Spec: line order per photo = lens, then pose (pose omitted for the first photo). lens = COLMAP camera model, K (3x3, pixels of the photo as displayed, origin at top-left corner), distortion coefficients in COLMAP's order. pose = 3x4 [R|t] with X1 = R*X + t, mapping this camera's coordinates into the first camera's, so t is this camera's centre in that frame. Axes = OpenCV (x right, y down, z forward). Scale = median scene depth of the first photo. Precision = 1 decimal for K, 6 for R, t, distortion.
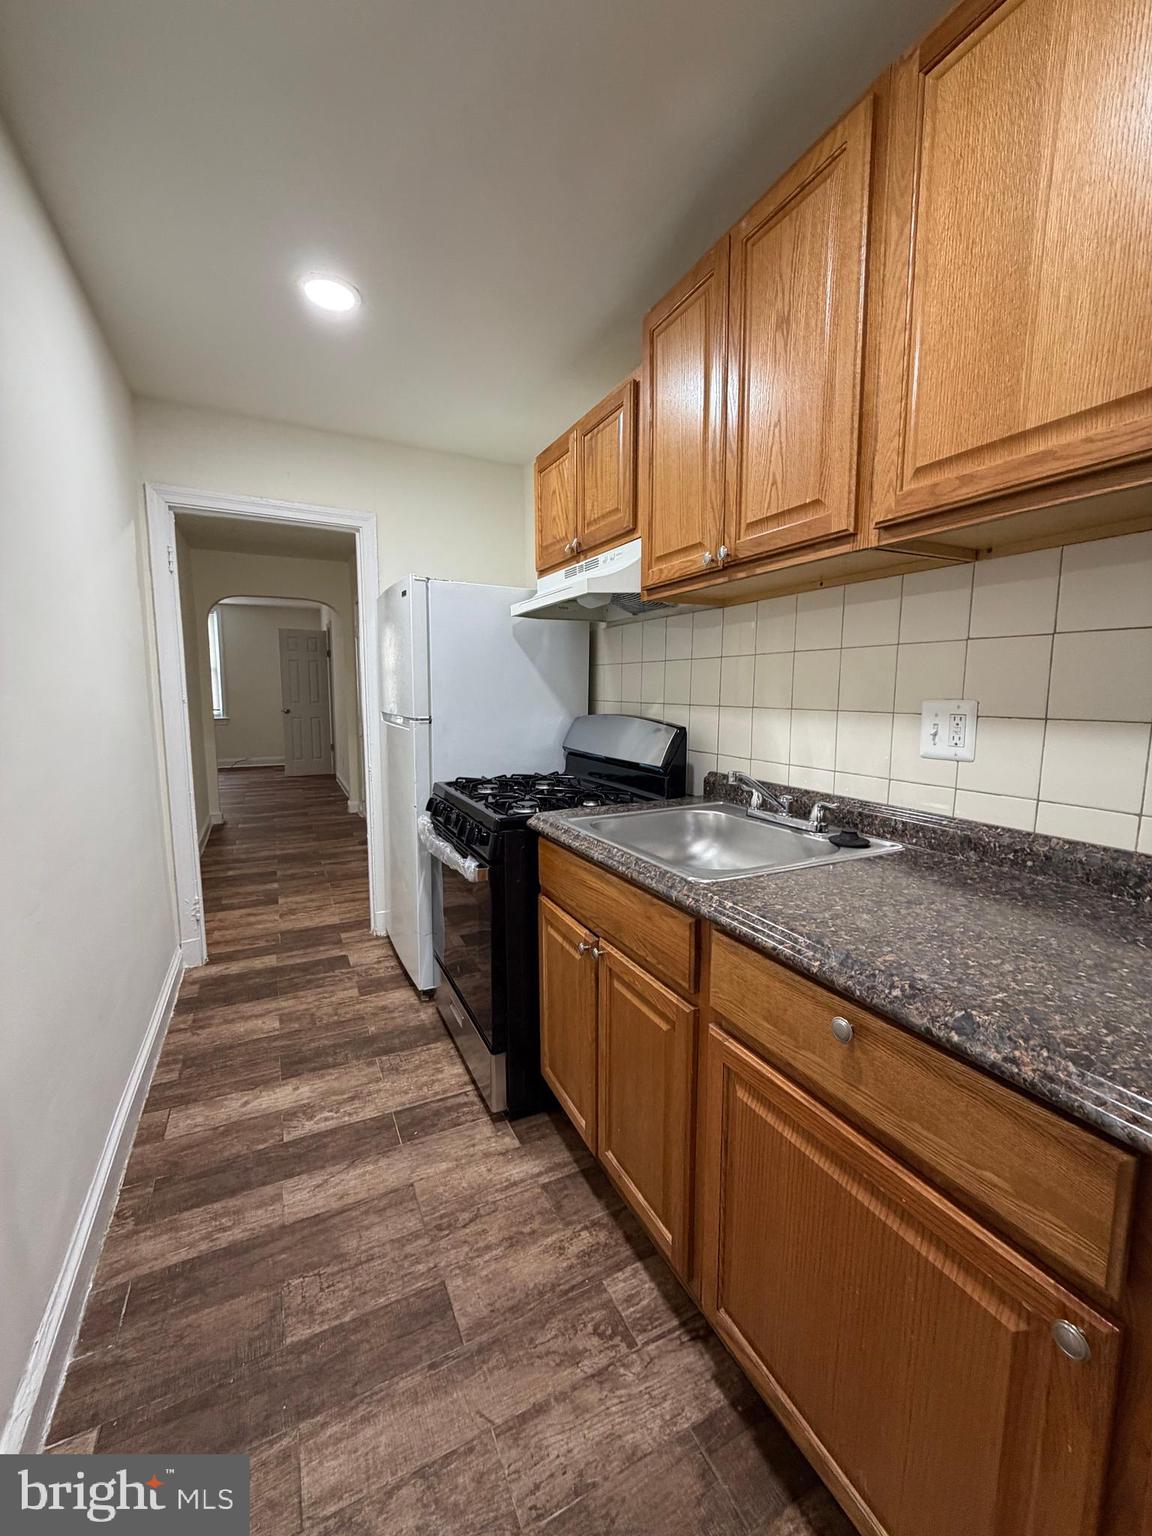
lens RADIAL K [[614.3, 0, 577.6], [0, 614.3, 766.4], [0, 0, 1]] dist [-0.000188, 0.000358]
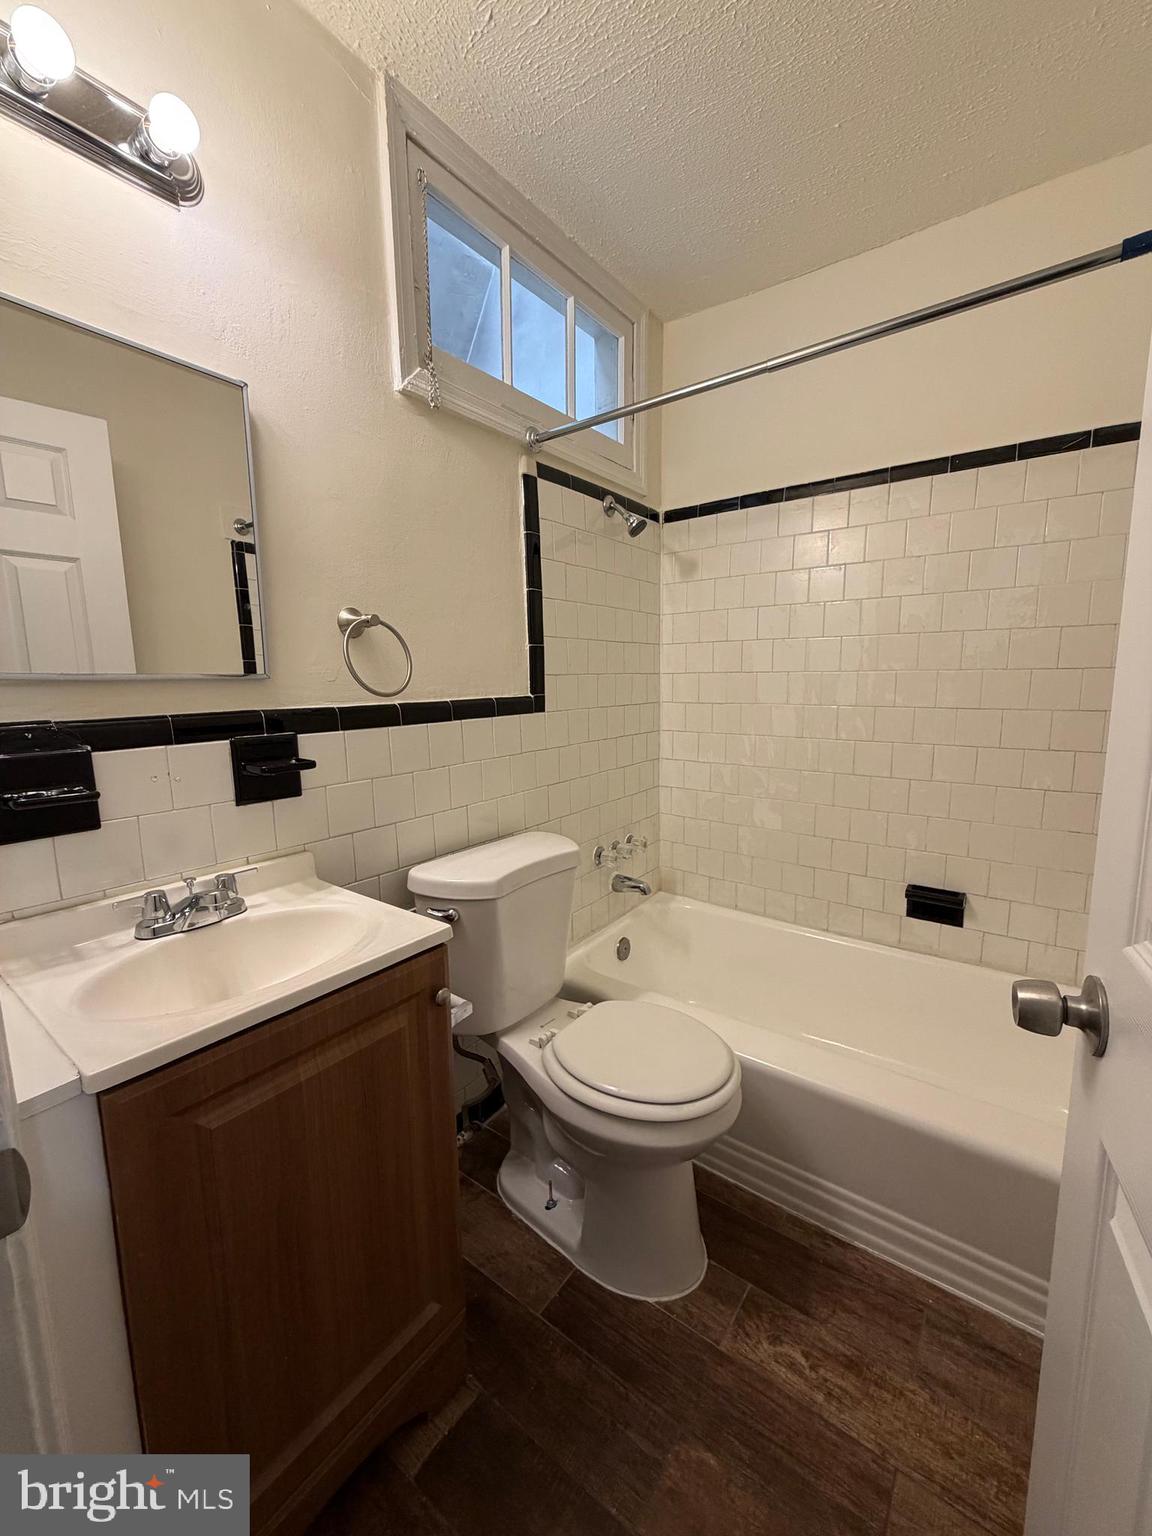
lens RADIAL K [[614.3, 0, 578.3], [0, 614.3, 769.1], [0, 0, 1]] dist [-0.000188, 0.000358]
pose [[0.442116, 0.111798, -0.889963, -0.038161], [-0.098747, 0.992237, 0.075590, -0.037214], [0.891506, 0.054461, 0.449724, 0.621108]]
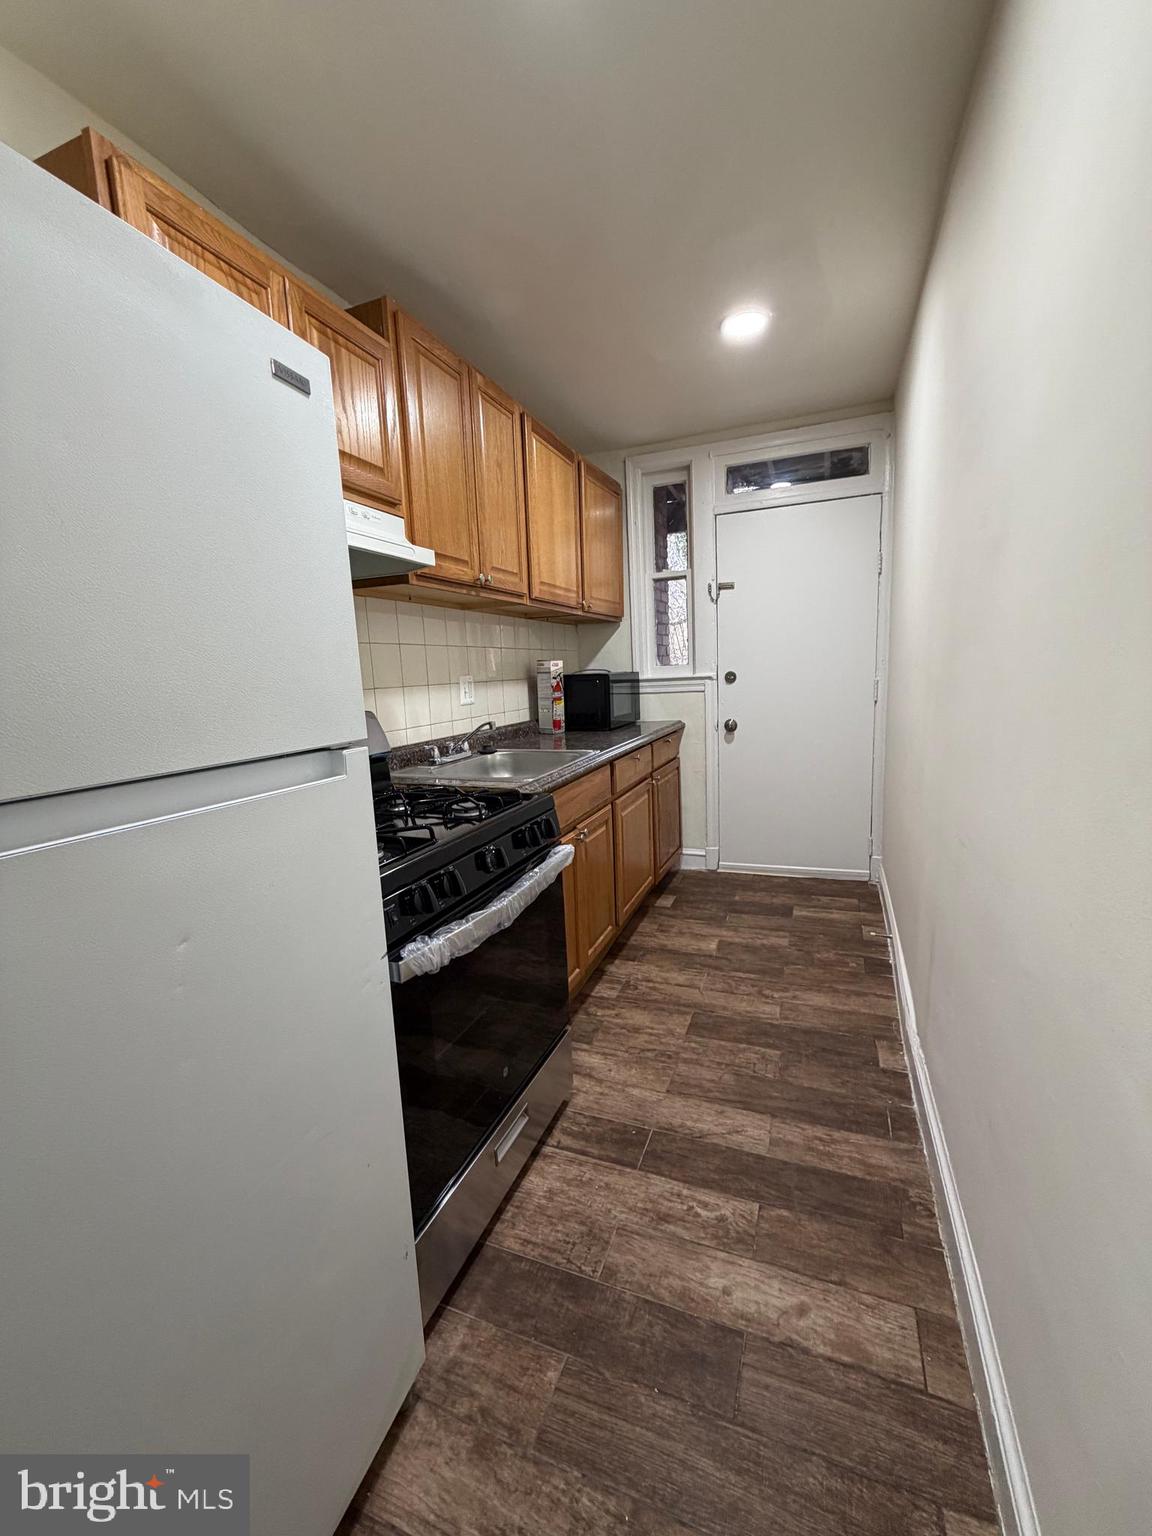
lens RADIAL K [[614.3, 0, 571.7], [0, 614.3, 766.7], [0, 0, 1]] dist [-0.000188, 0.000358]
pose [[-0.658935, -0.091390, 0.746627, -1.014278], [0.134767, 0.962187, 0.236714, -0.216679], [-0.740028, 0.256600, -0.621703, 1.793551]]
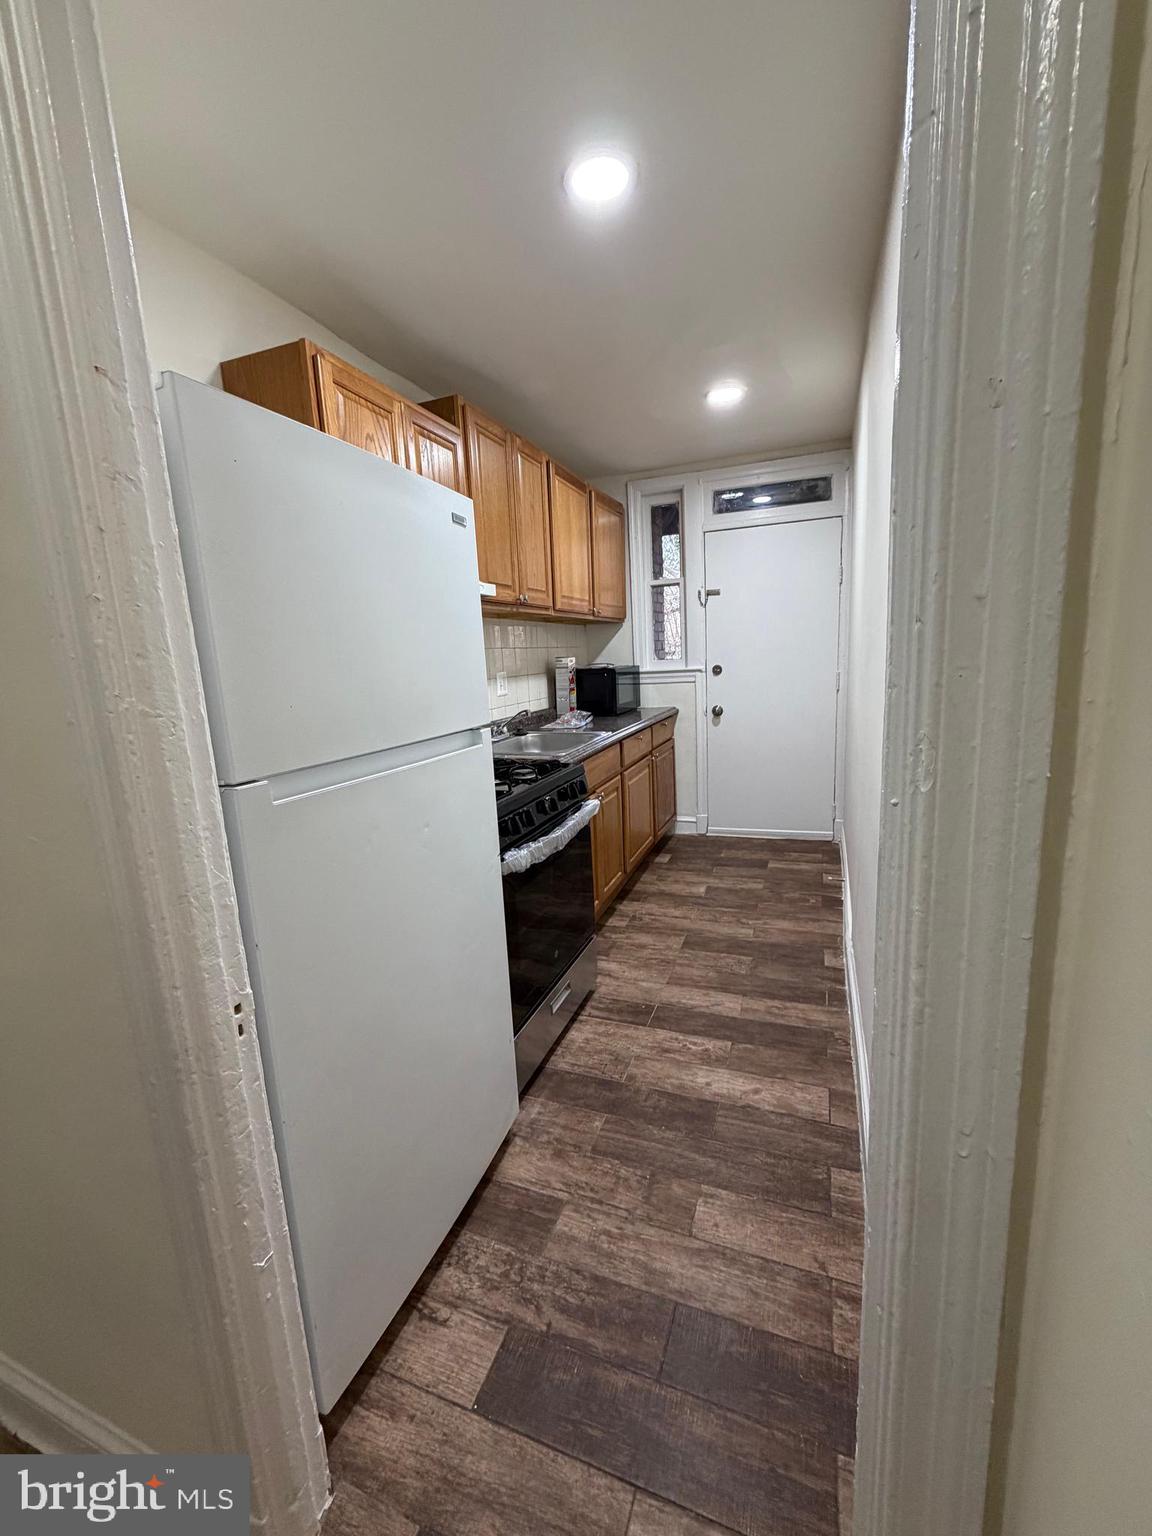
lens RADIAL K [[614.3, 0, 568.9], [0, 614.3, 768.6], [0, 0, 1]] dist [-0.000188, 0.000358]
pose [[-0.664914, -0.107292, 0.739174, -1.271685], [0.140115, 0.954144, 0.264533, -0.306390], [-0.733660, 0.279461, -0.619390, 2.117002]]
